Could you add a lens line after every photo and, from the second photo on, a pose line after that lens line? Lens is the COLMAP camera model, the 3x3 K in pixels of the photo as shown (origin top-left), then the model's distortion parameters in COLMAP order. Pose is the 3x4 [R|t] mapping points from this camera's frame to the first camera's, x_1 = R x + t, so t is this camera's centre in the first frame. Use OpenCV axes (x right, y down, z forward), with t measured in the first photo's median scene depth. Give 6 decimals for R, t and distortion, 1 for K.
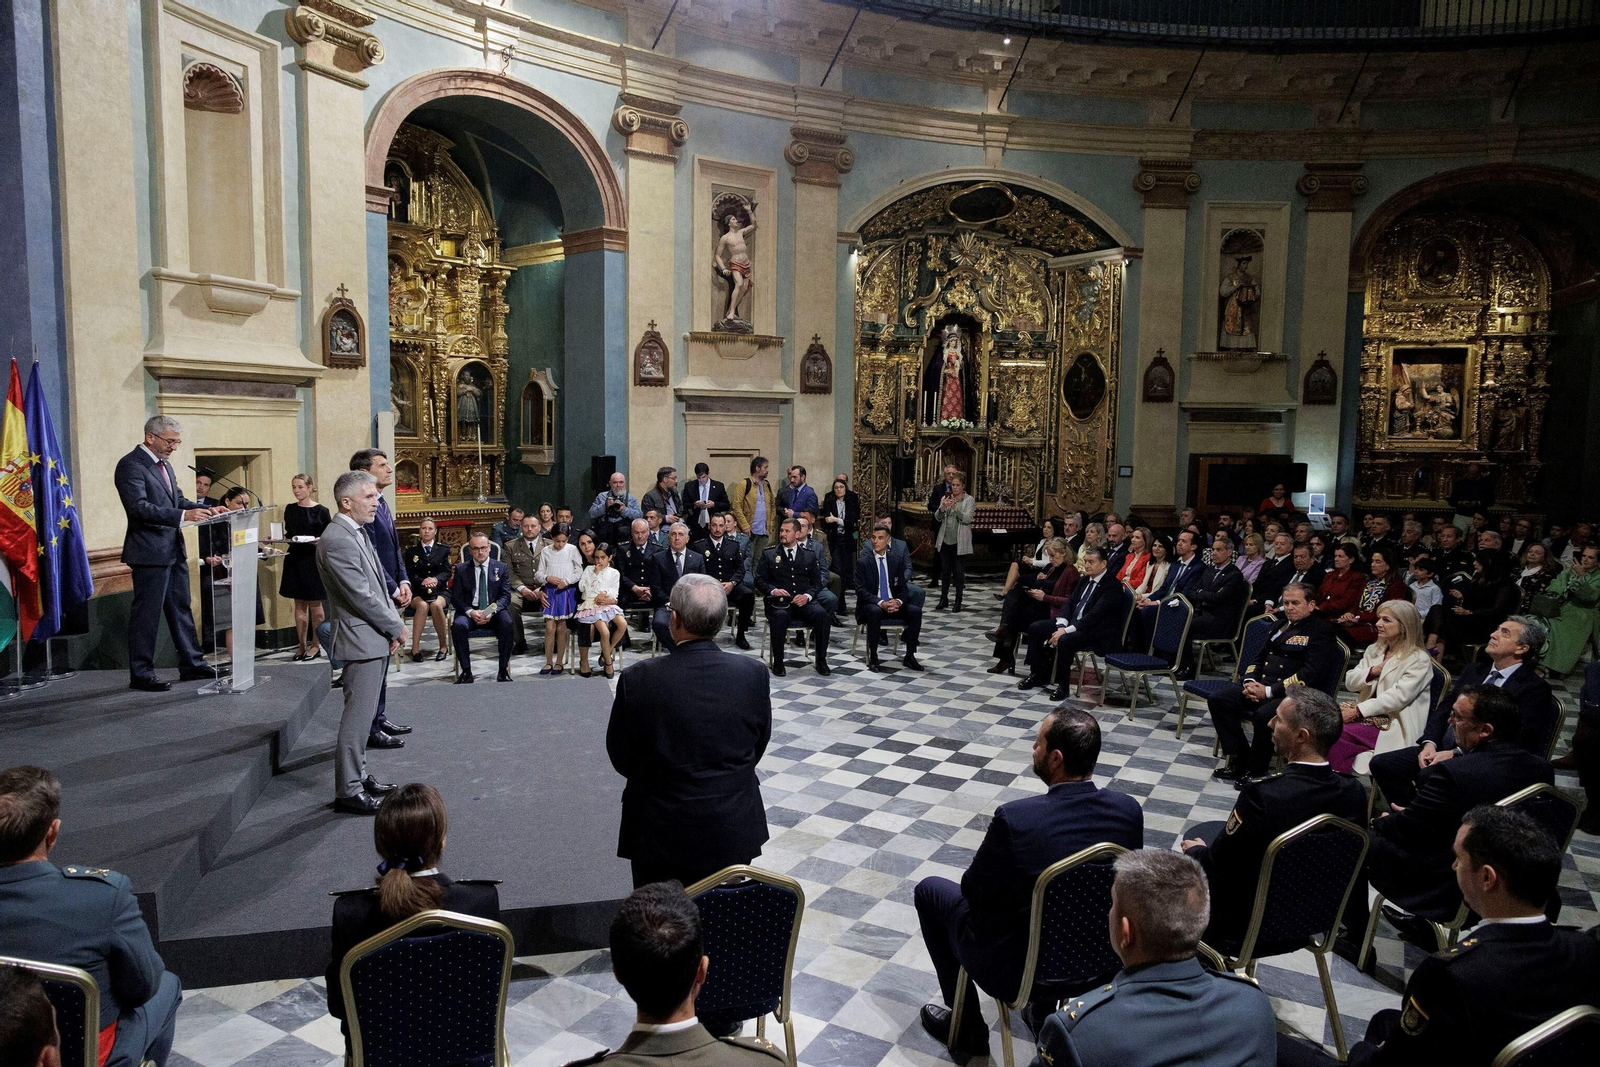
lens RADIAL K [[1050.5, 0, 790.9], [0, 1050.5, 532.1], [0, 0, 1]] dist [0.003150, -0.003927]
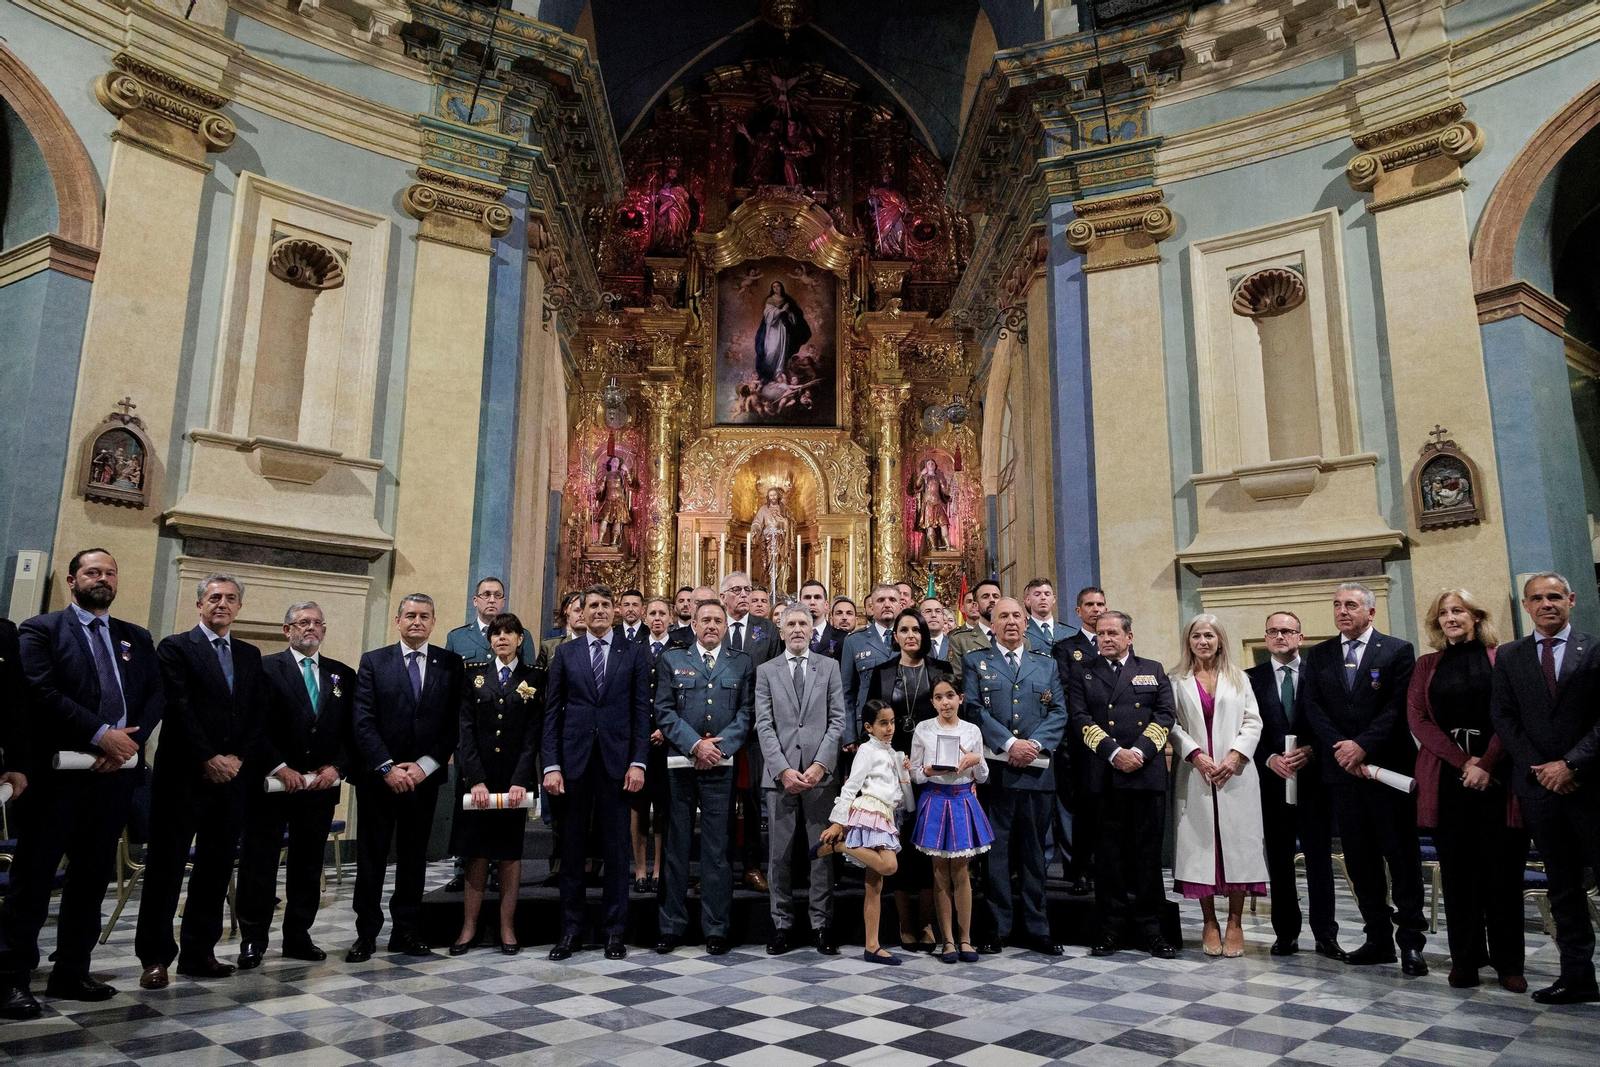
lens RADIAL K [[1101.7, 0, 807.3], [0, 1101.7, 530.9], [0, 0, 1]] dist [0.002913, 0.000046]
pose [[-0.217491, -0.205978, -0.954081, 0.330637], [-0.100854, 0.976990, -0.187933, 0.035374], [0.970838, 0.055349, -0.233260, 0.517543]]
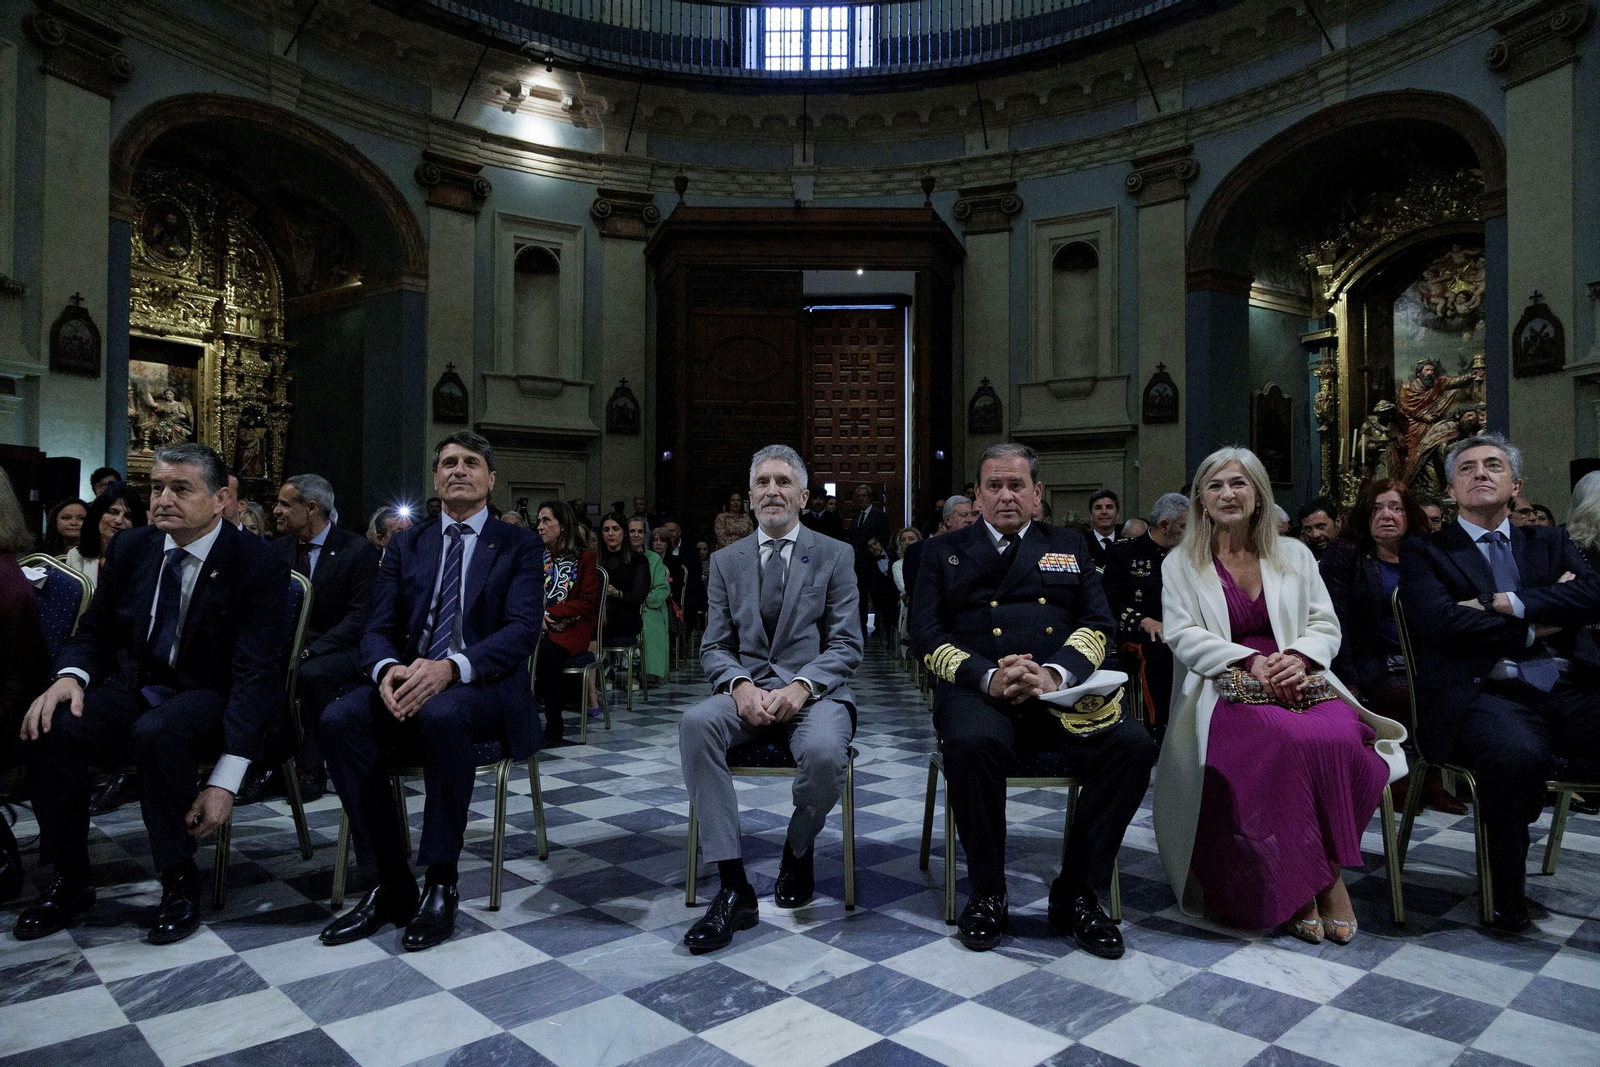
lens RADIAL K [[1054.6, 0, 798.4], [0, 1054.6, 536.8], [0, 0, 1]] dist [-0.011380, 0.003484]
pose [[0.286092, 0.004239, 0.958193, 0.011095], [0.090131, 0.995437, -0.031314, 0.041960], [-0.953954, 0.095322, 0.284405, 0.434419]]
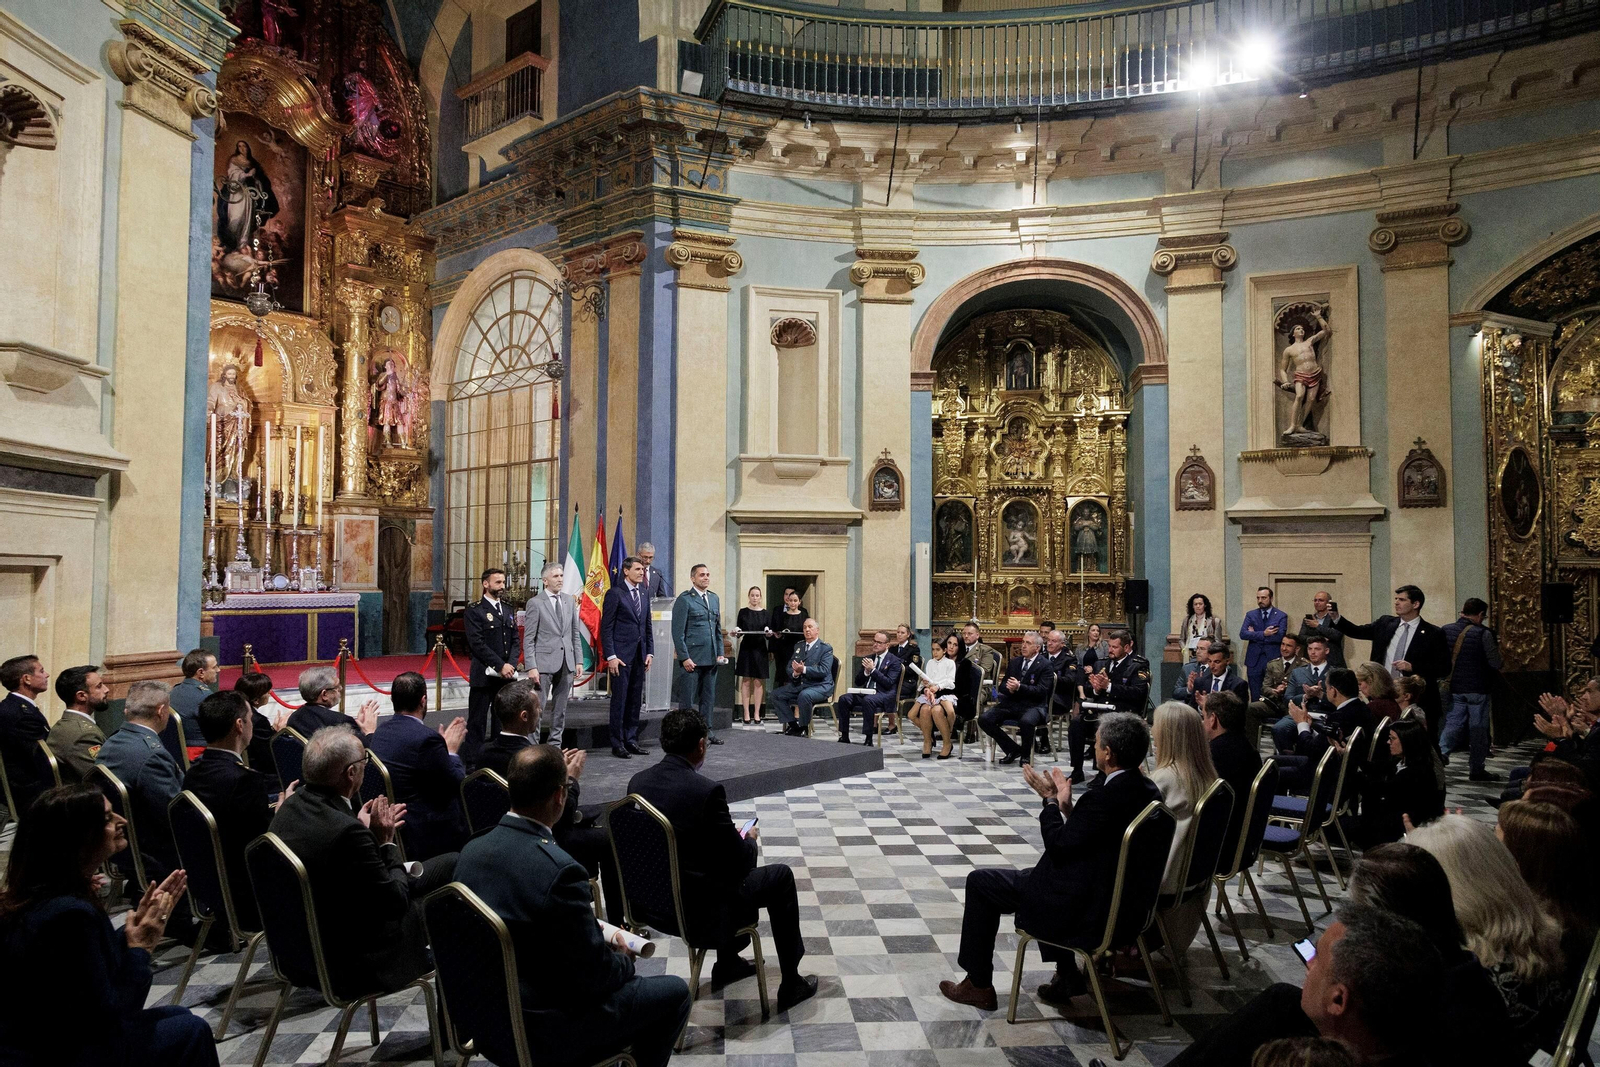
lens RADIAL K [[1075.4, 0, 808.4], [0, 1075.4, 533.5], [0, 0, 1]] dist [0.018919, -0.002785]
pose [[0.568718, -0.047062, -0.821185, 0.449987], [-0.074796, 0.991267, -0.108610, 0.019295], [0.819125, 0.123190, 0.560231, 0.116655]]
